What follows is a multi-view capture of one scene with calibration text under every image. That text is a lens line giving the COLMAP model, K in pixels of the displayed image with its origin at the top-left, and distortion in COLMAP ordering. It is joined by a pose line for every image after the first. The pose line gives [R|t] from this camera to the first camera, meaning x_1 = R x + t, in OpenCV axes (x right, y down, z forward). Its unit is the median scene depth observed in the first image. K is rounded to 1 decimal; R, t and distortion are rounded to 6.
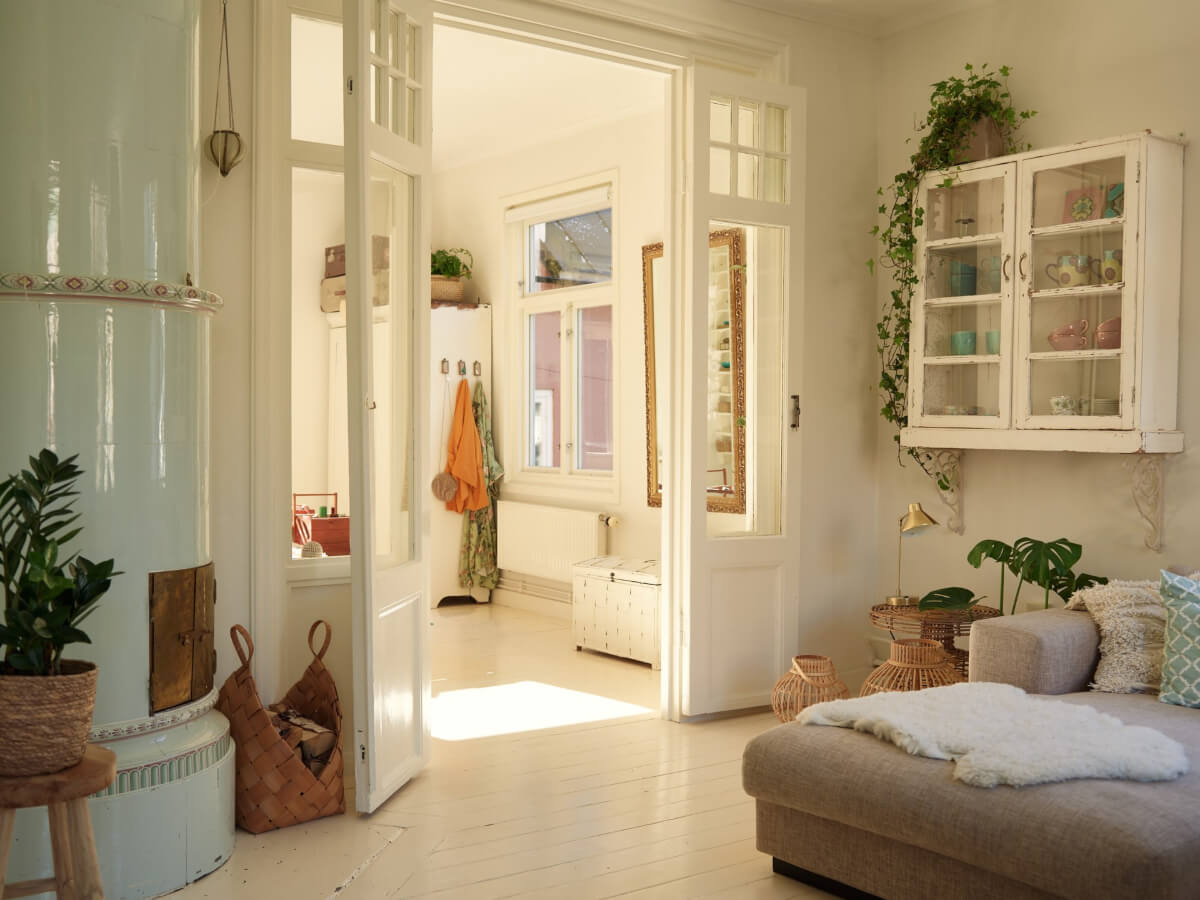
lens RADIAL K [[1271.0, 0, 598.2], [0, 1271.0, 446.8], [0, 0, 1]] dist [-0.001642, 0.000000]
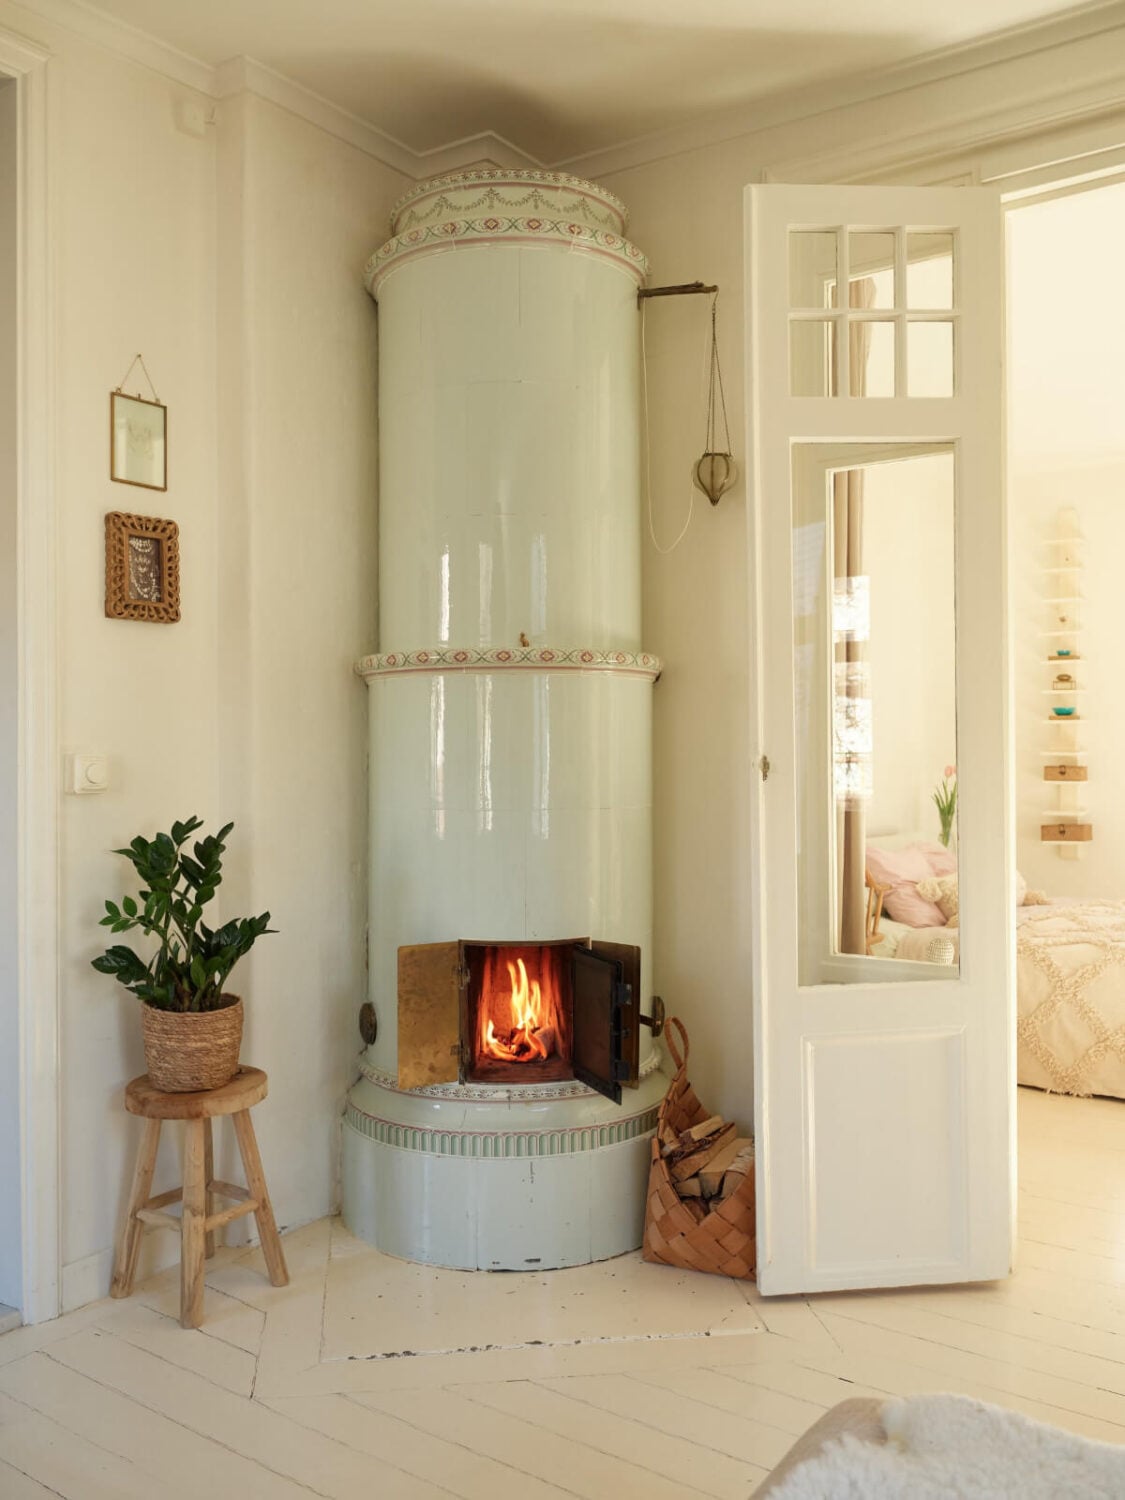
lens RADIAL K [[1290.1, 0, 551.7], [0, 1290.1, 744.5], [0, 0, 1]] dist [-0.036317, 0.033273]
pose [[0.298668, -0.020015, -0.954147, 0.617829], [-0.010181, 0.999656, -0.024157, -0.029366], [0.954303, 0.016929, 0.298361, 0.744956]]
